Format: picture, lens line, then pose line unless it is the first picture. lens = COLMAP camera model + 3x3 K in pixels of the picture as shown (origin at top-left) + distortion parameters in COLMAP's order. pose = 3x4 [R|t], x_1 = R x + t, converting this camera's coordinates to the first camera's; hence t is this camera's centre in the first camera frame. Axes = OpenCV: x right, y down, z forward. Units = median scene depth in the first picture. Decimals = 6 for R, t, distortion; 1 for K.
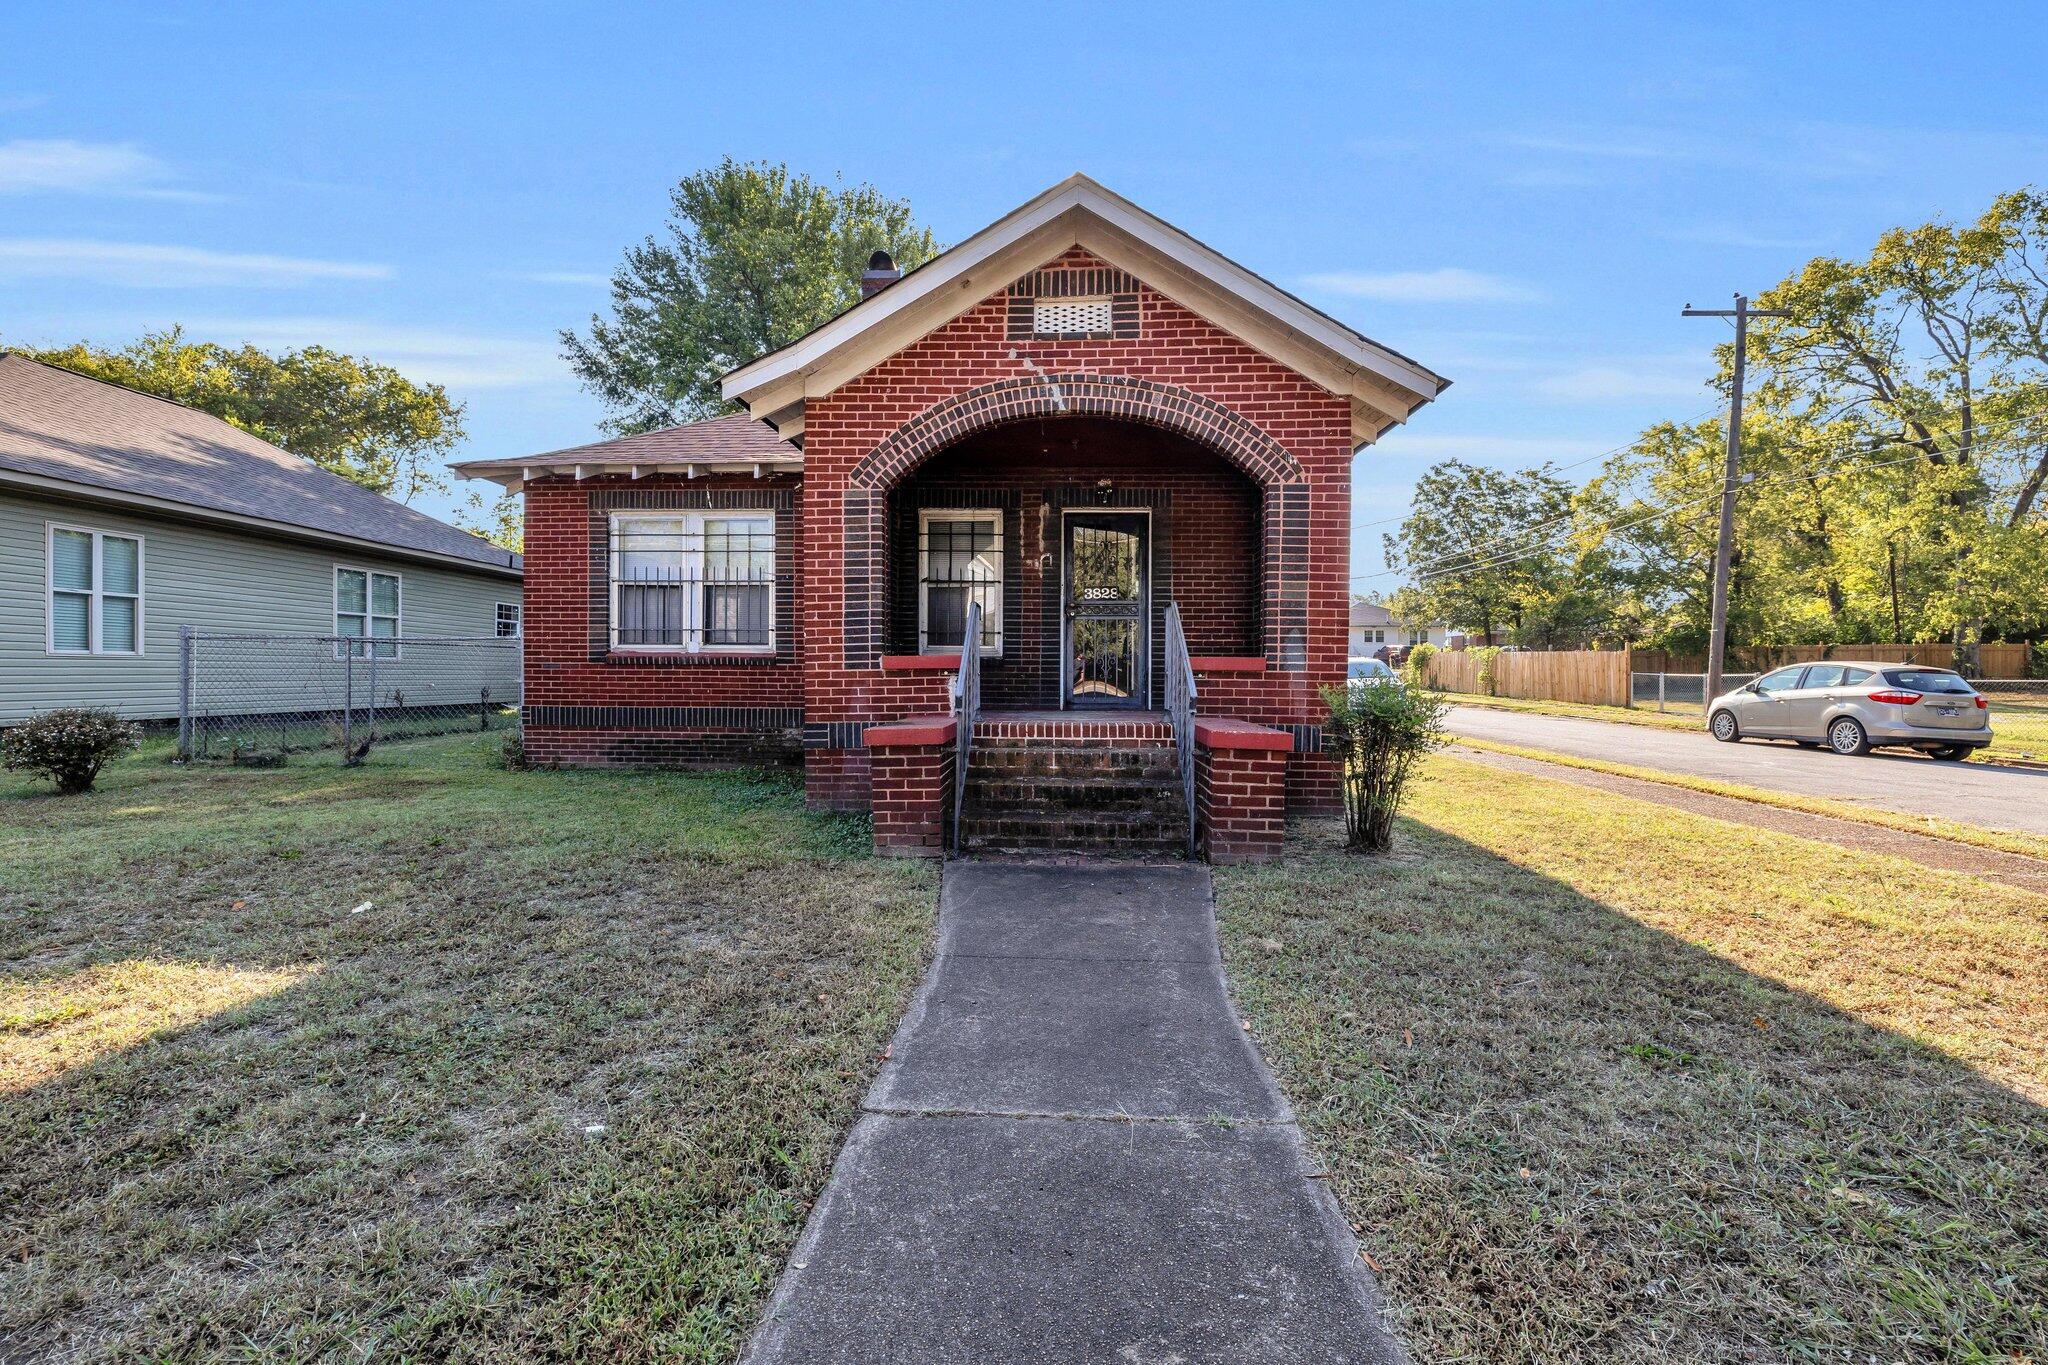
lens RADIAL K [[855.1, 0, 1024.5], [0, 855.1, 683.5], [0, 0, 1]] dist [-0.000888, 0.000402]
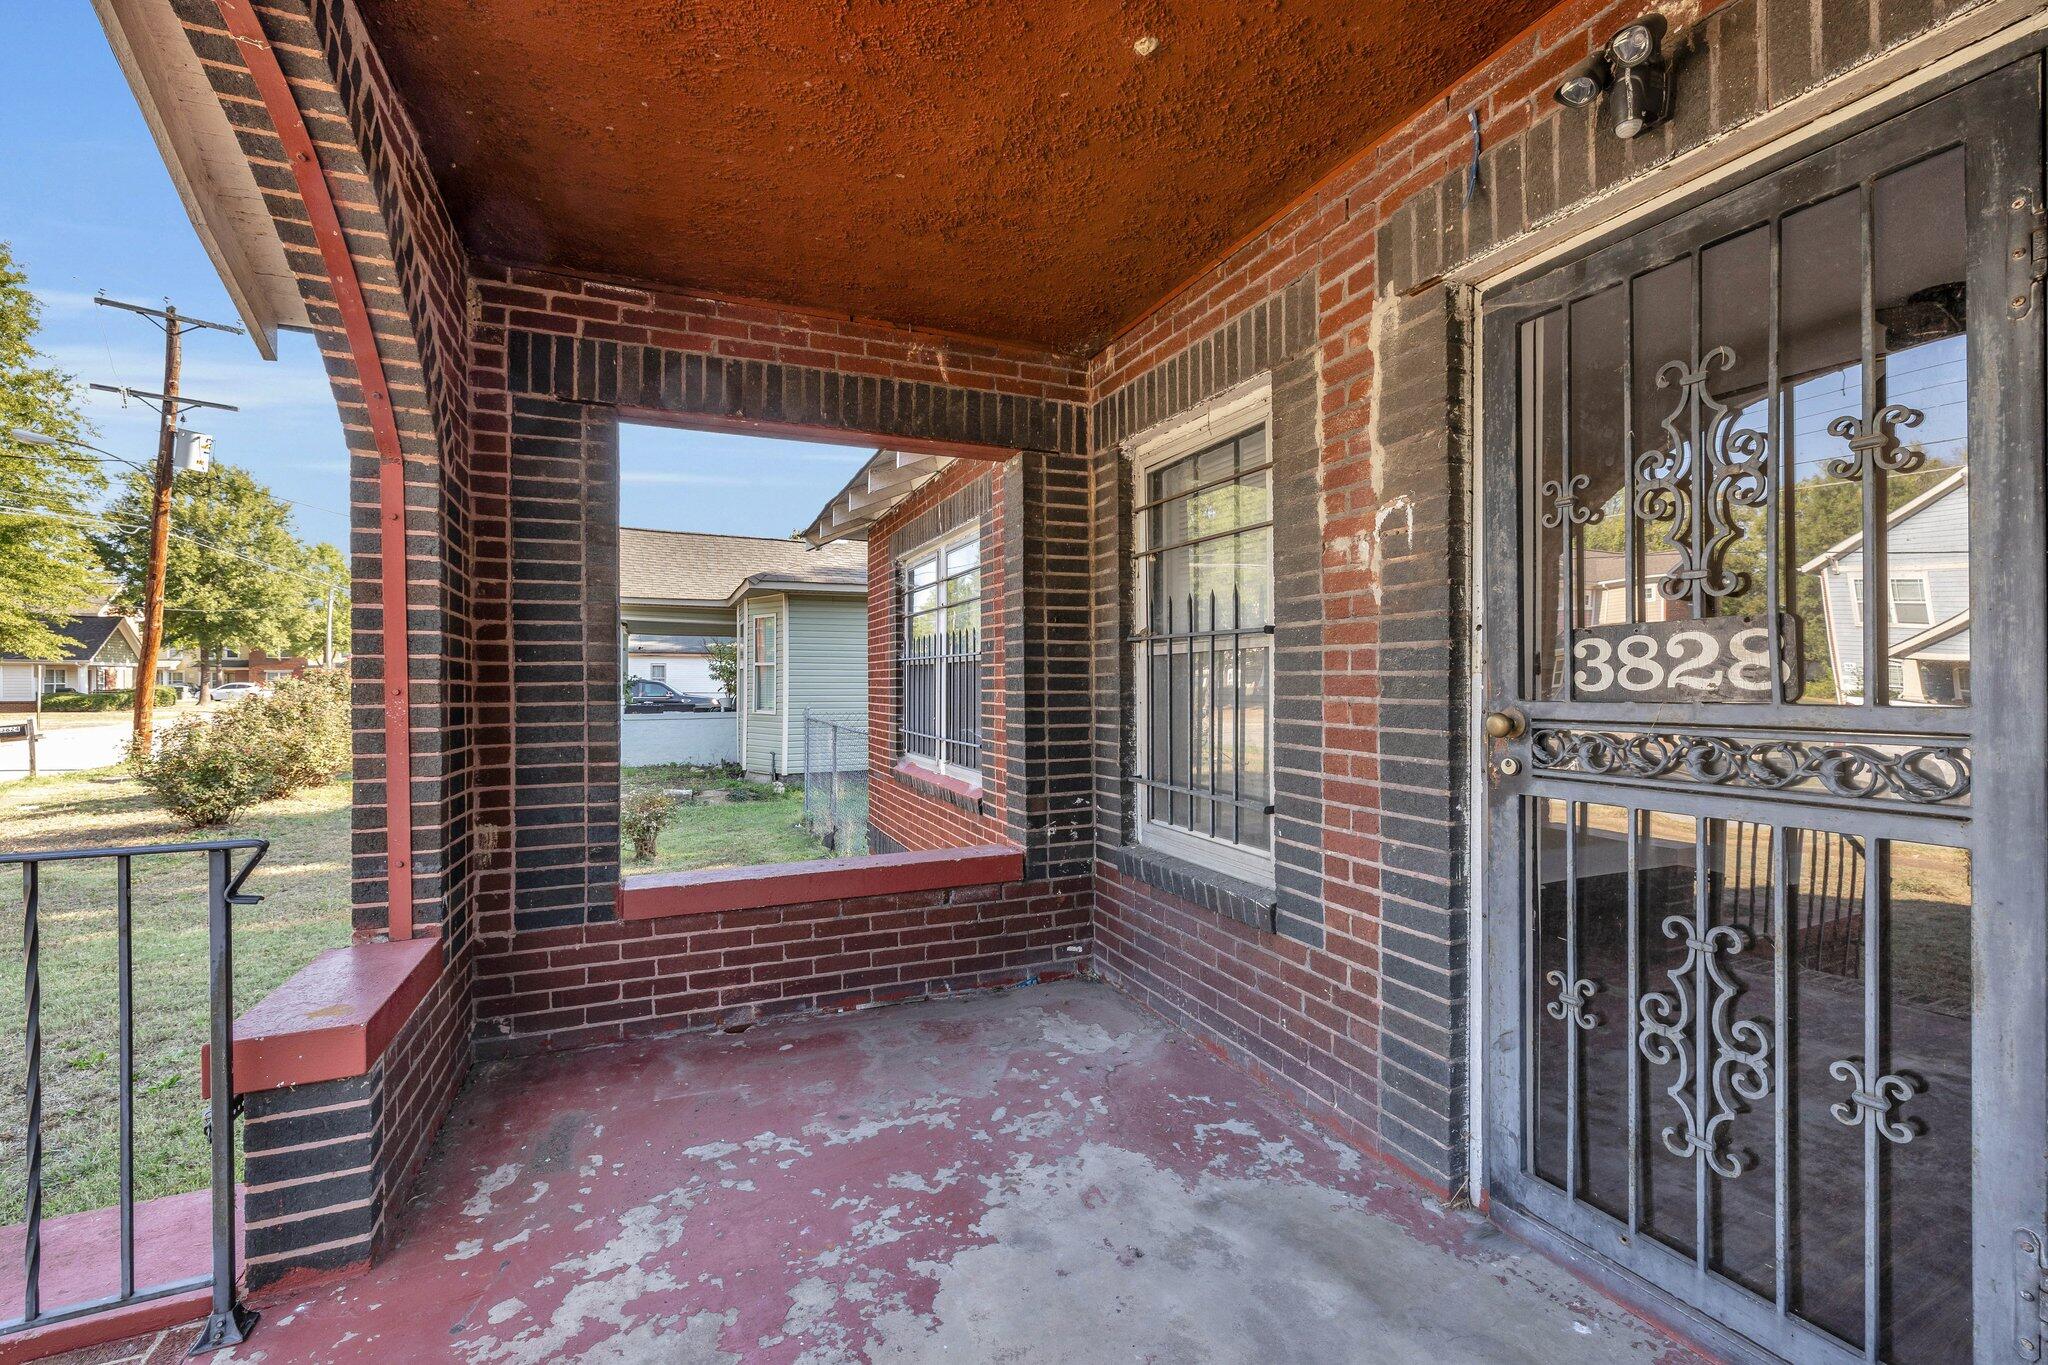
lens RADIAL K [[855.1, 0, 1026.0], [0, 855.1, 682.7], [0, 0, 1]] dist [-0.000888, 0.000402]
pose [[0.443338, -0.006497, -0.896331, 0.254568], [-0.004492, 0.999945, -0.009469, -0.133648], [0.896343, 0.008224, 0.443284, 1.087376]]
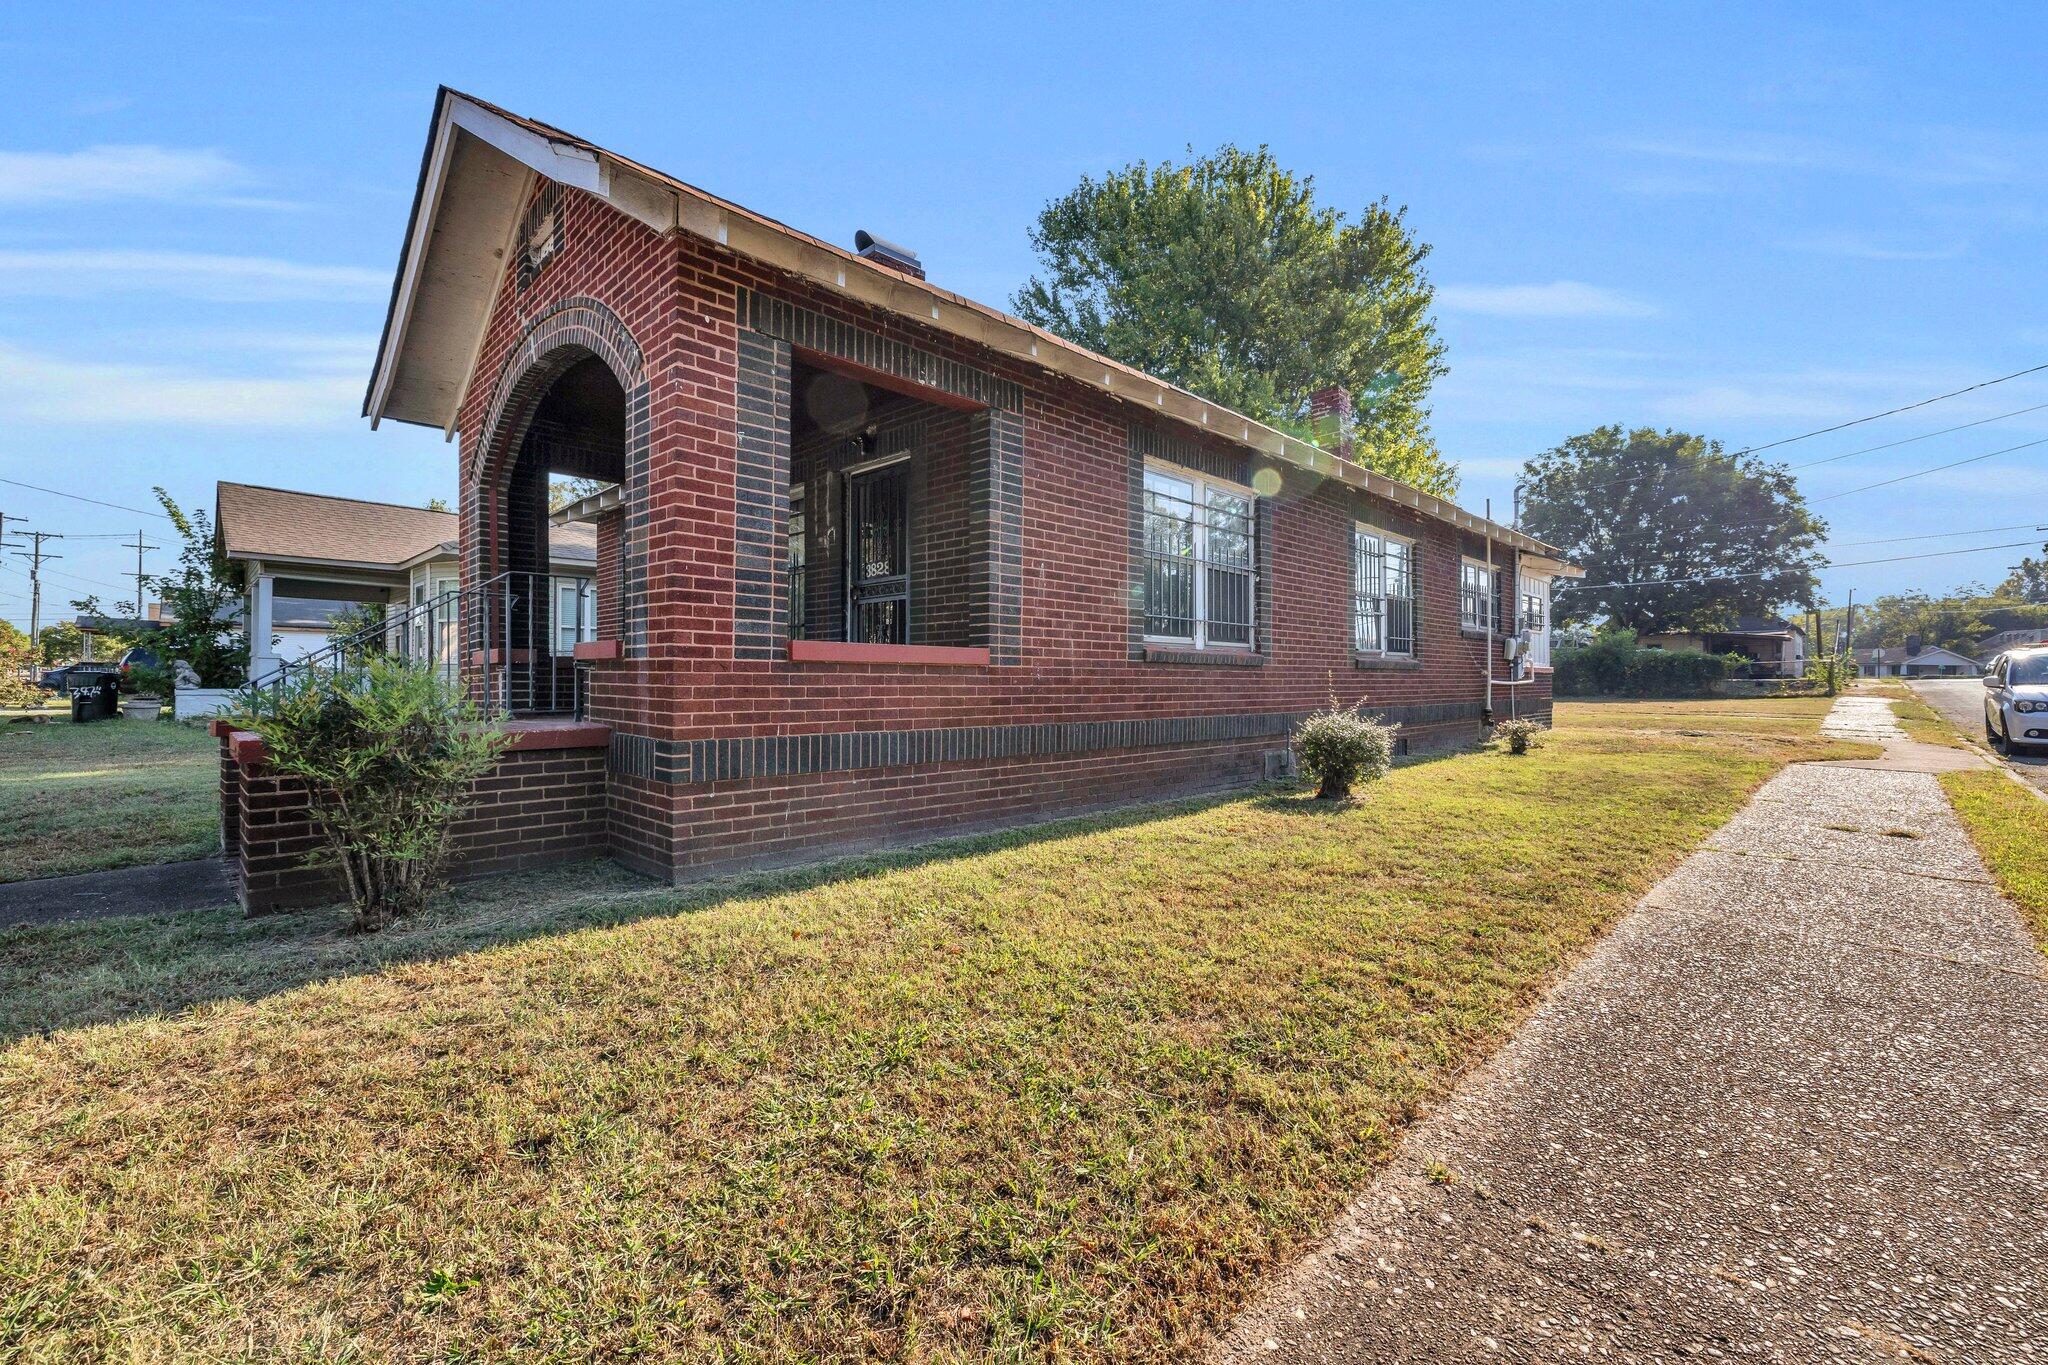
lens RADIAL K [[855.1, 0, 1017.2], [0, 855.1, 685.4], [0, 0, 1]] dist [-0.000888, 0.000402]
pose [[0.747365, 0.000143, -0.664414, 0.969080], [-0.006685, 0.999951, -0.007305, 0.010710], [0.664380, 0.009900, 0.747329, 0.666702]]
